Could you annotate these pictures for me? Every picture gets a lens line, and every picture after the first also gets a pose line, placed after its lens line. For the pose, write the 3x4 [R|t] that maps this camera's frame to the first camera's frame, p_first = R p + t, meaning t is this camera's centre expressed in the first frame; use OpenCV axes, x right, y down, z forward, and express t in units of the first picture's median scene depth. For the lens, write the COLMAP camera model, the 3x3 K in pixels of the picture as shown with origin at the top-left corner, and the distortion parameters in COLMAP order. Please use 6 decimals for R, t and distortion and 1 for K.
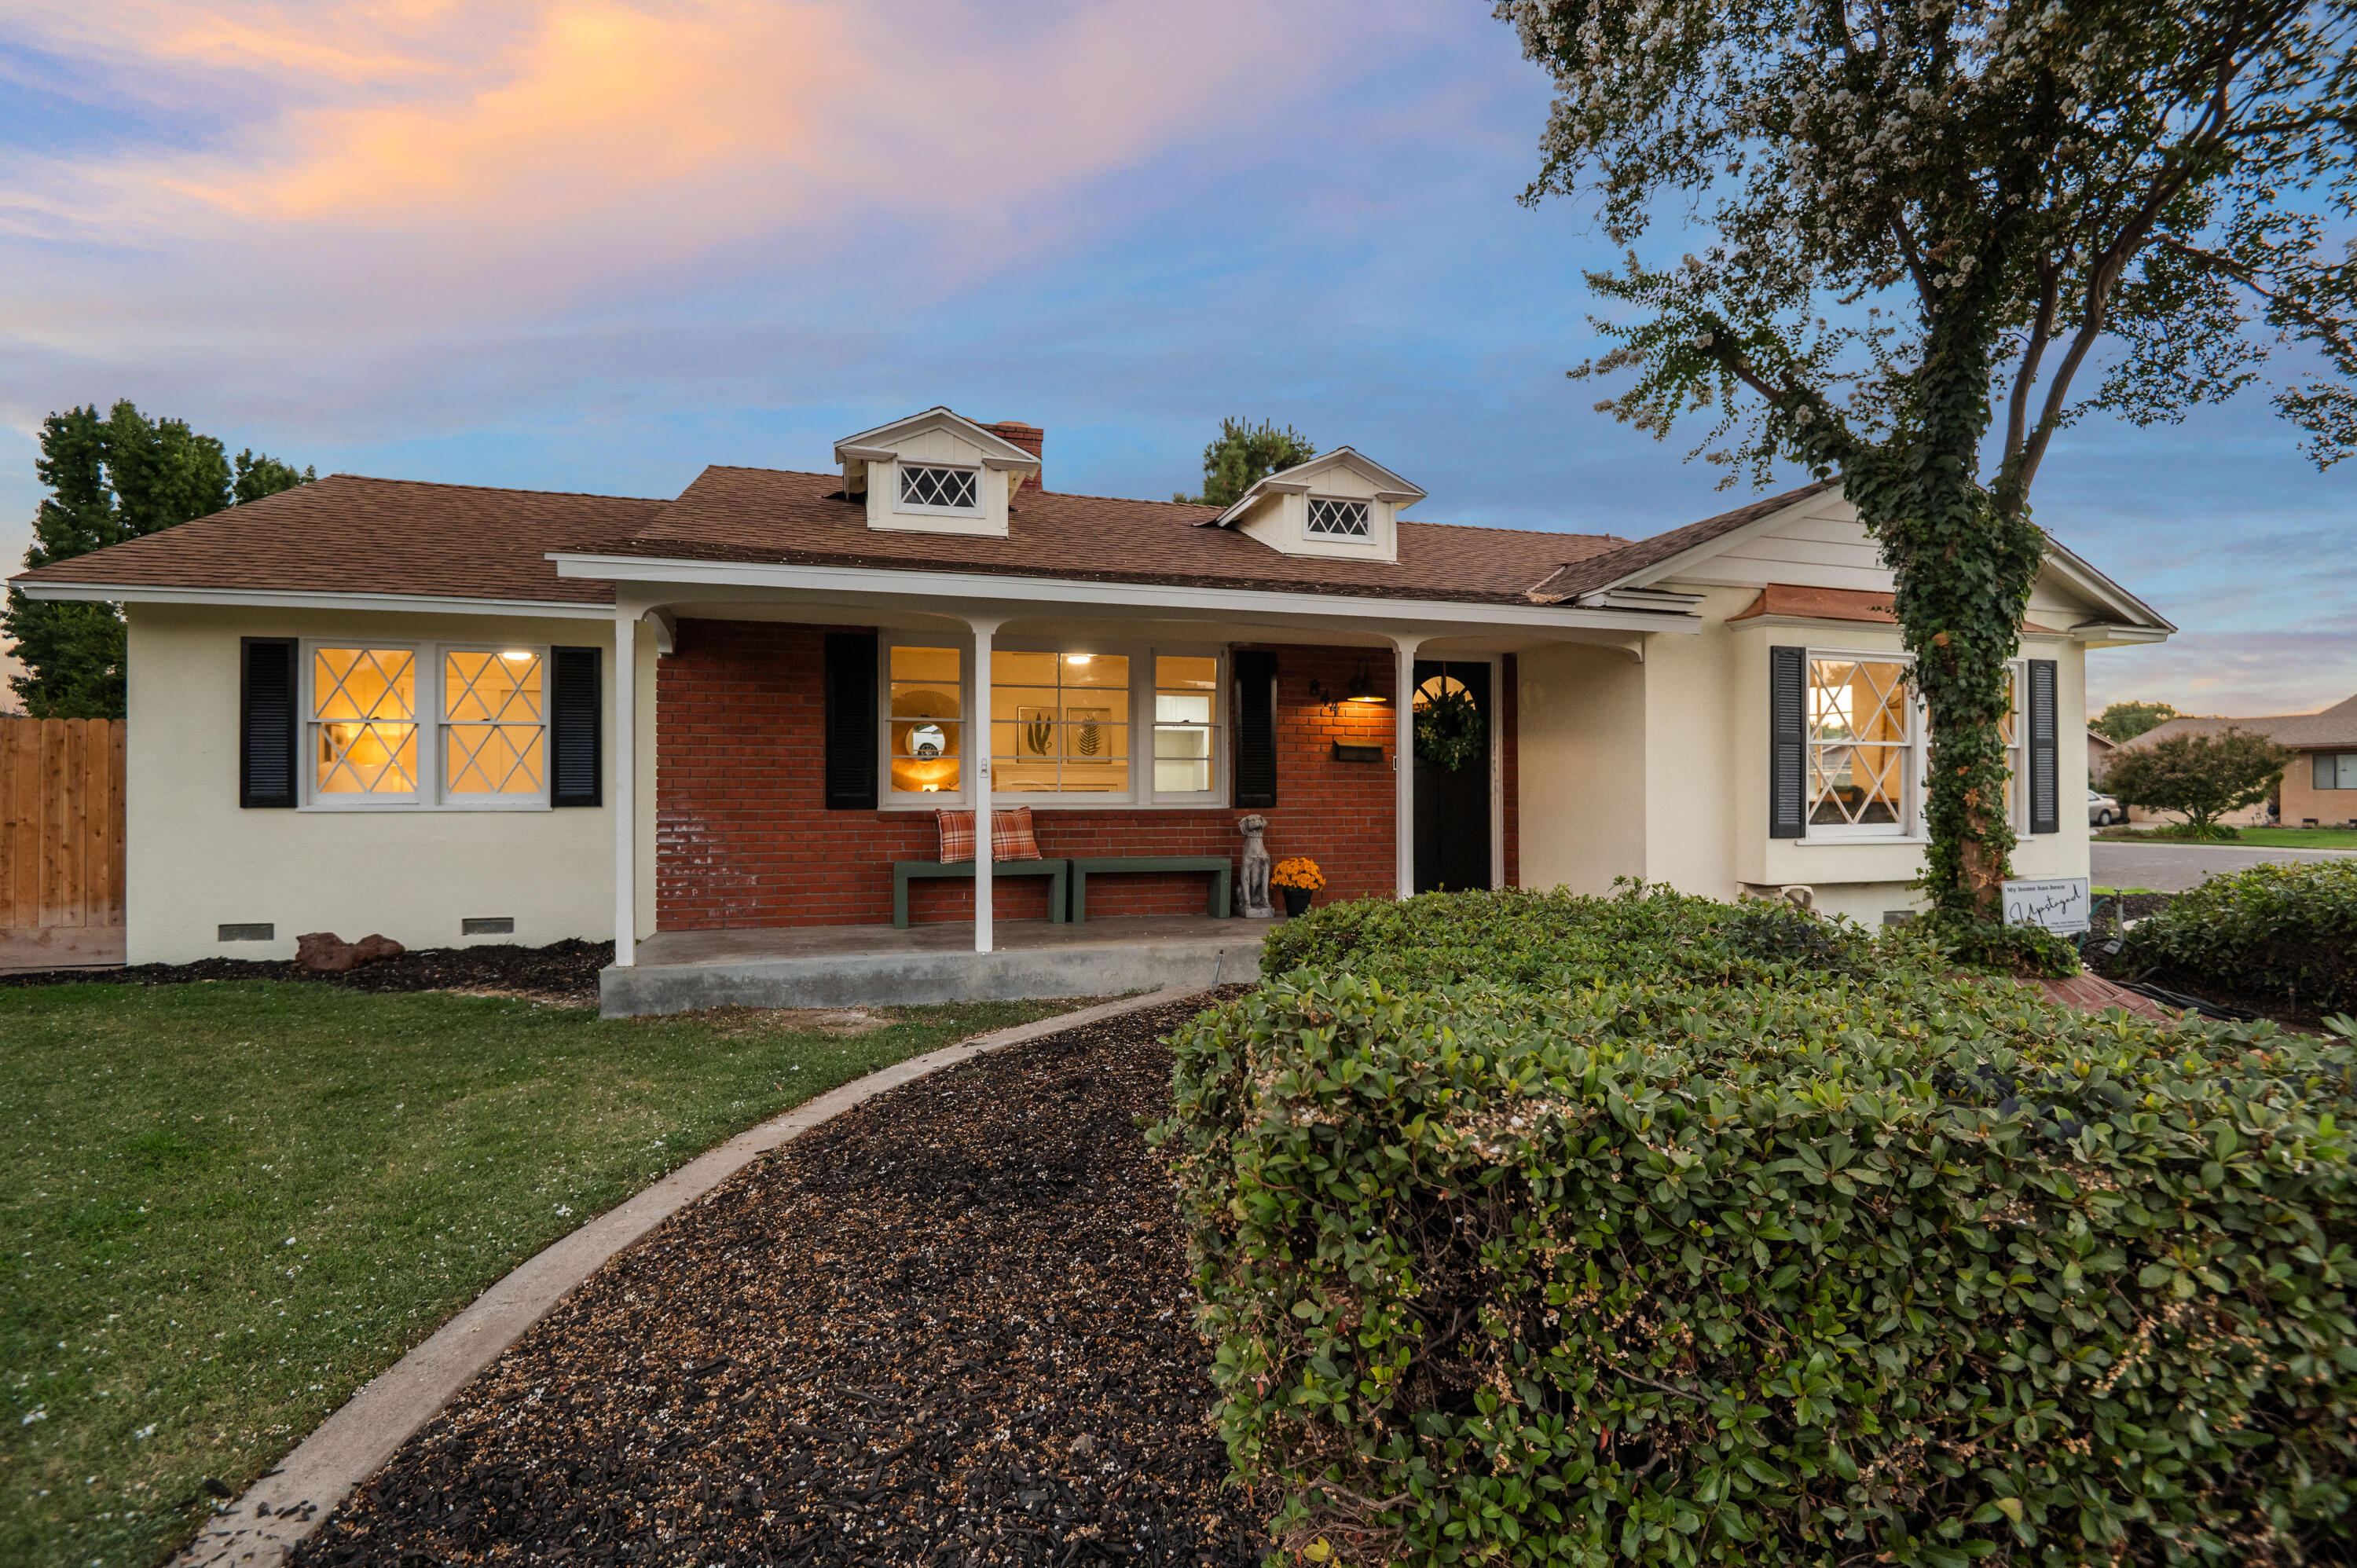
lens RADIAL K [[1086.8, 0, 1173.4], [0, 1086.8, 787.5], [0, 0, 1]] dist [-0.019740, -0.002337]
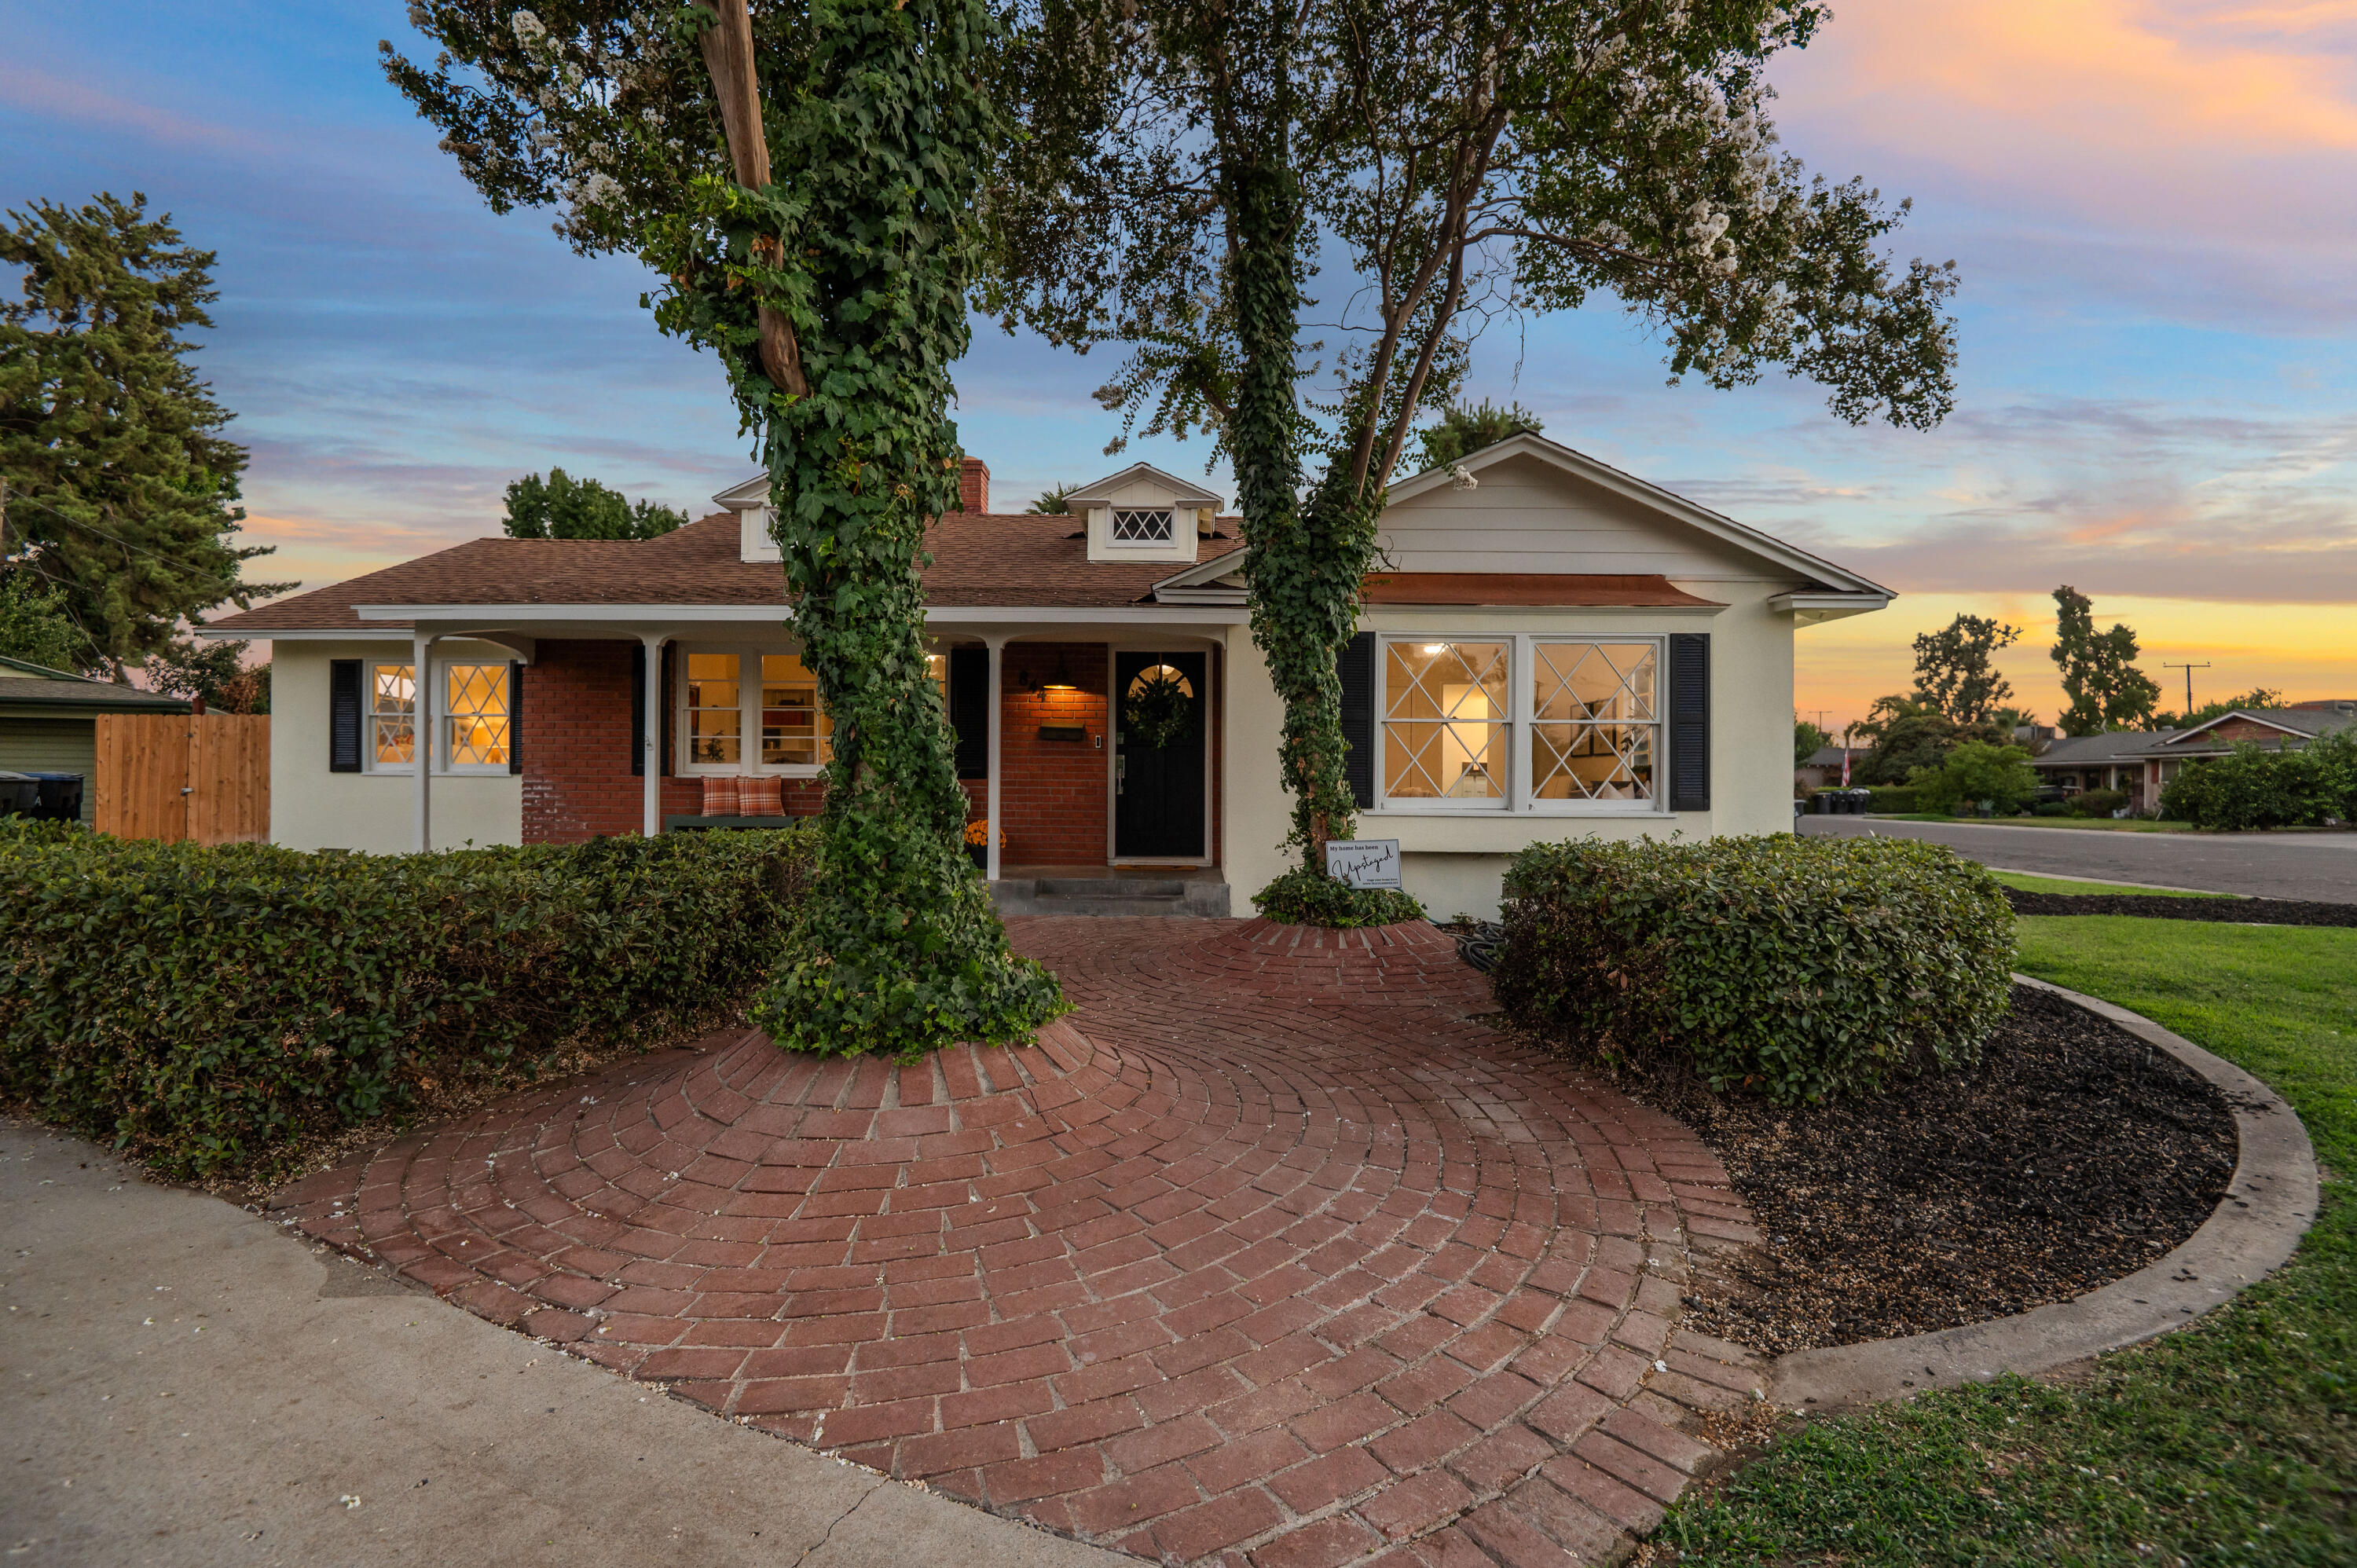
lens RADIAL K [[1086.8, 0, 1173.4], [0, 1086.8, 787.5], [0, 0, 1]] dist [-0.019740, -0.002337]
pose [[0.952974, 0.010312, -0.302875, 0.758782], [-0.007926, 0.999927, 0.009105, 0.017927], [0.302947, -0.006276, 0.952987, -0.093825]]
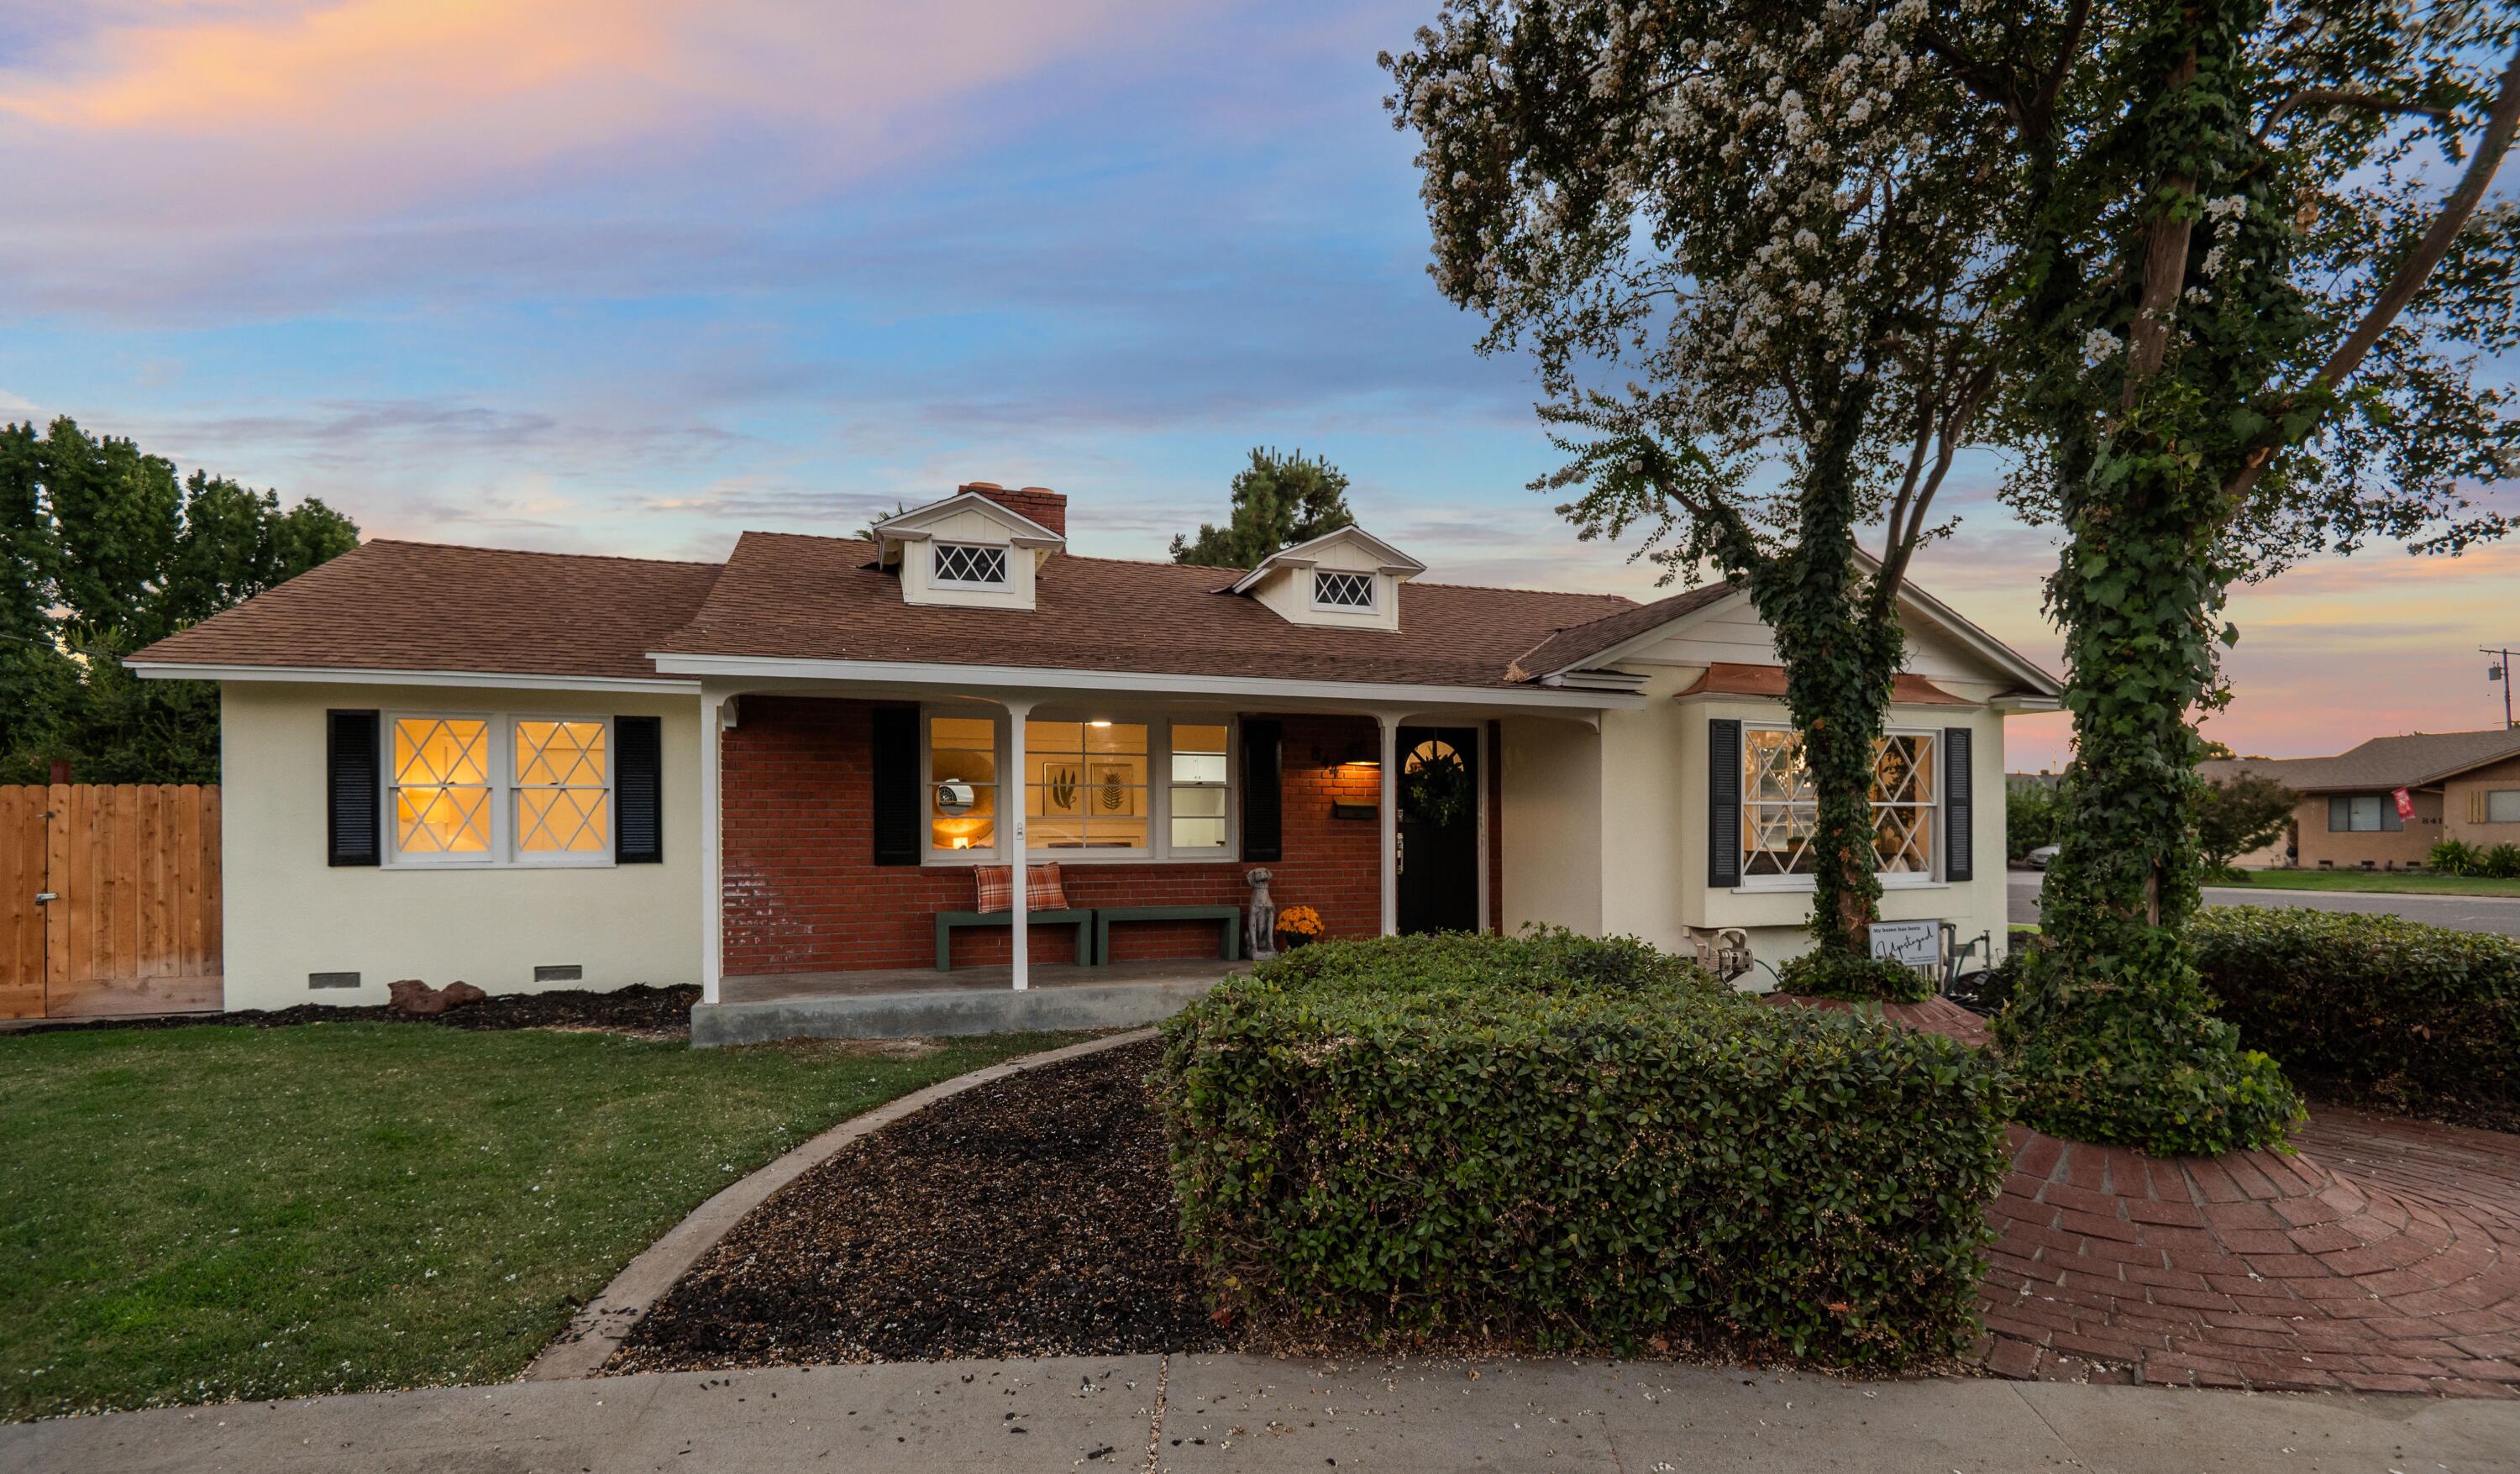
lens RADIAL K [[1162.3, 0, 1255.7], [0, 1162.3, 841.8], [0, 0, 1]] dist [-0.021703, -0.001311]
pose [[0.999033, -0.003278, 0.043837, 0.019416], [0.002805, 0.999937, 0.010838, -0.016519], [-0.043870, -0.010705, 0.998980, -0.213044]]
